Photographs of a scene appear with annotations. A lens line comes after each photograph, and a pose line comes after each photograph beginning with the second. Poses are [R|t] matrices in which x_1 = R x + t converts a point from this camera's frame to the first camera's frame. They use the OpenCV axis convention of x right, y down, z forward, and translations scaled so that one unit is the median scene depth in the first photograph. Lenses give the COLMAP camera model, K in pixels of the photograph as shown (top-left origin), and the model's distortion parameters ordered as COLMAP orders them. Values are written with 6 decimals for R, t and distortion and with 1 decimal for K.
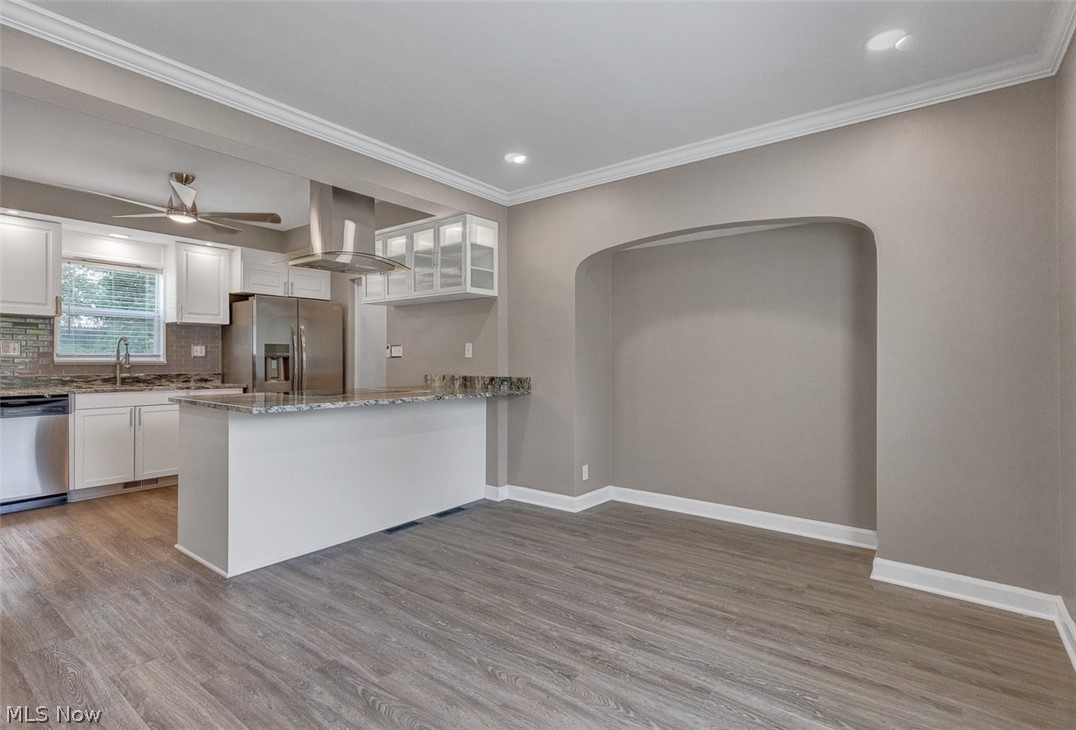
lens RADIAL K [[506.0, 0, 538.0], [0, 506.0, 365.0], [0, 0, 1]] dist [0.000676, 0.000077]
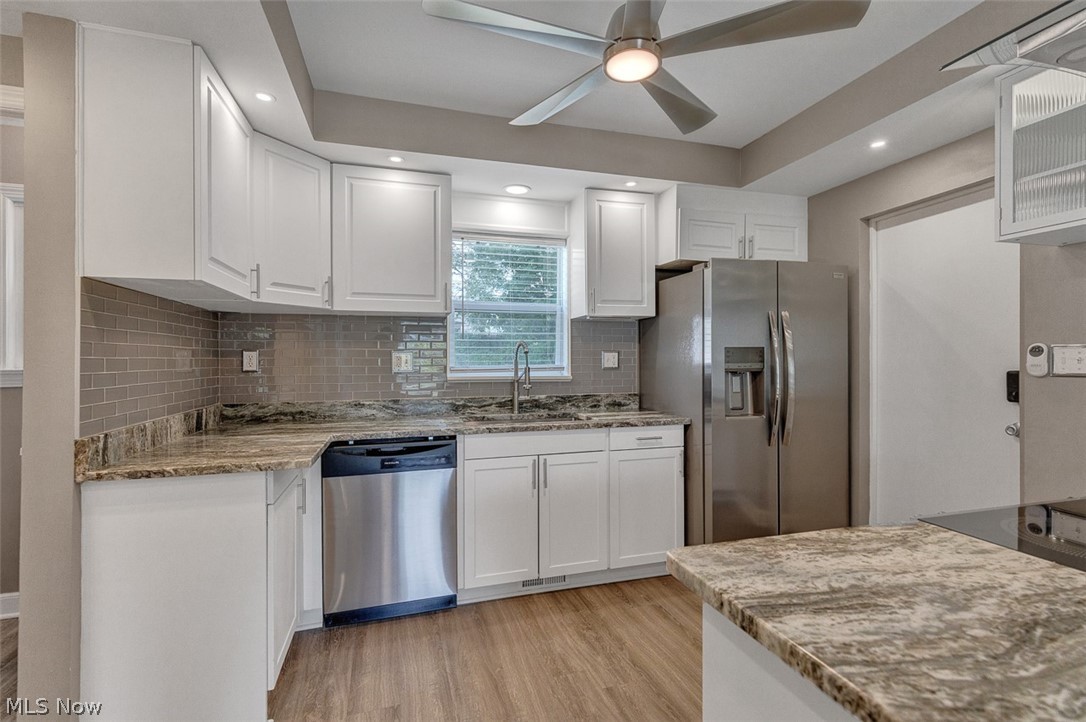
lens RADIAL K [[494.4, 0, 545.4], [0, 494.4, 355.6], [0, 0, 1]] dist [0.000830, -0.000279]
pose [[0.814951, -0.009728, -0.579449, -0.498825], [0.001564, 0.999892, -0.014586, -0.032345], [0.579528, 0.010980, 0.814878, 0.583665]]
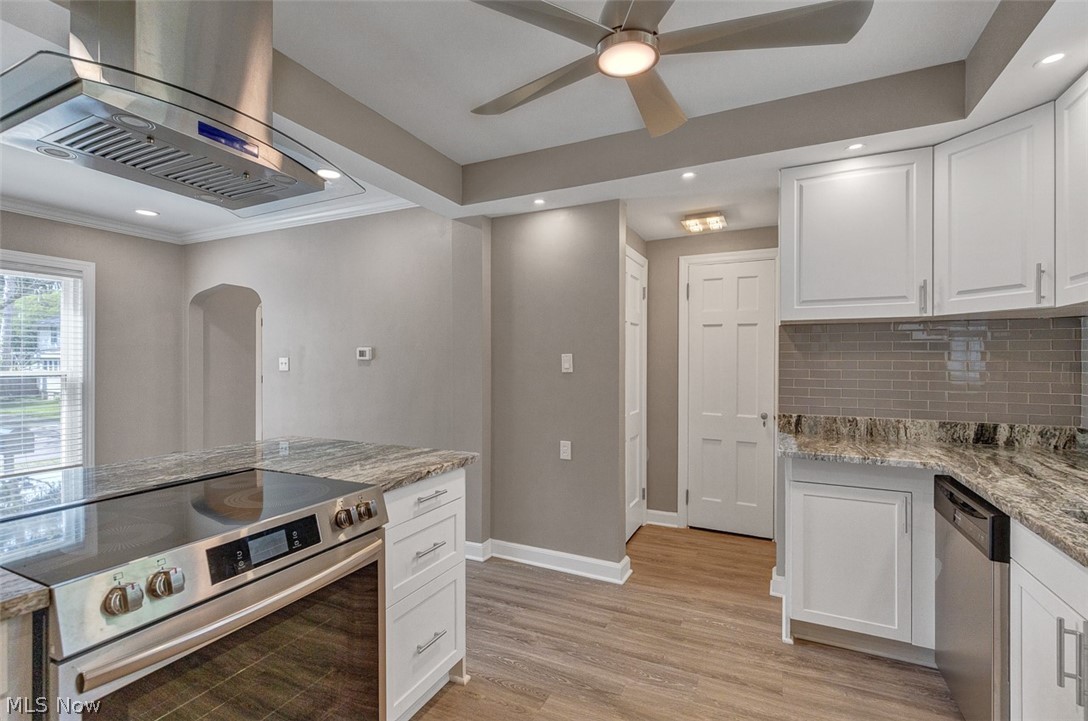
lens RADIAL K [[520.4, 0, 531.0], [0, 520.4, 354.0], [0, 0, 1]] dist [0.002794, 0.000393]
pose [[-0.983177, -0.001445, -0.182652, -0.533086], [-0.002366, 0.999986, 0.004828, -0.061737], [0.182642, 0.005179, -0.983166, 1.356569]]
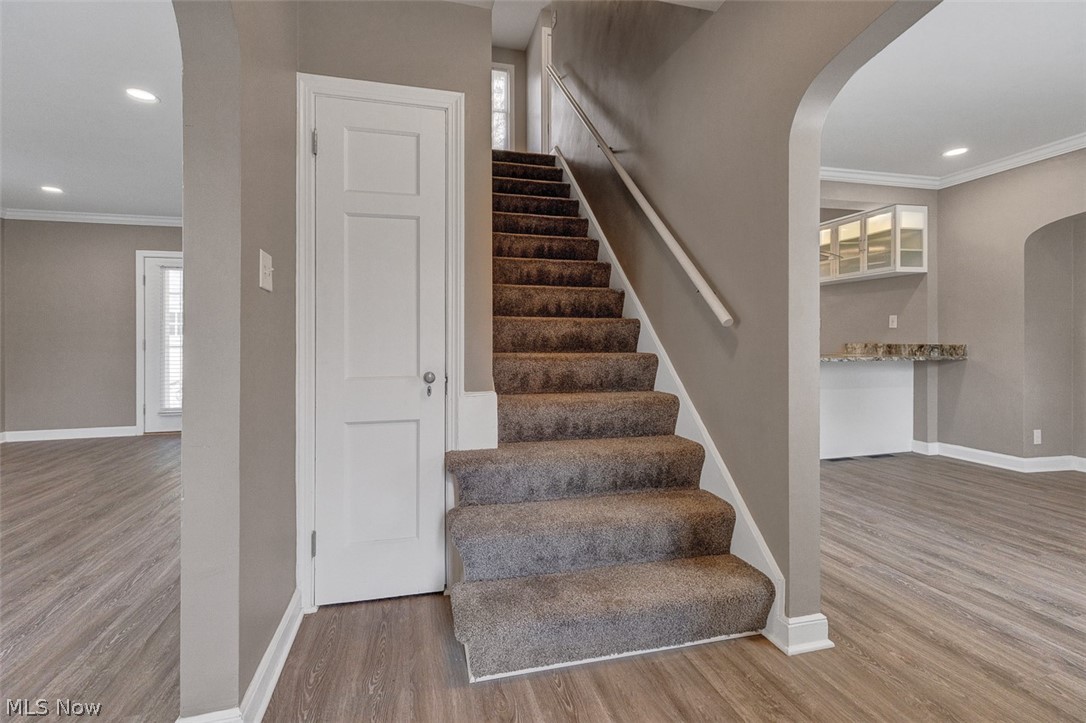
lens RADIAL K [[499.9, 0, 543.5], [0, 499.9, 344.8], [0, 0, 1]] dist [0.001163, 0.000417]
pose [[0.787772, 0.001152, -0.615966, -0.069961], [0.001852, 0.999989, 0.004239, 0.019205], [0.615964, -0.004480, 0.787761, -0.414015]]
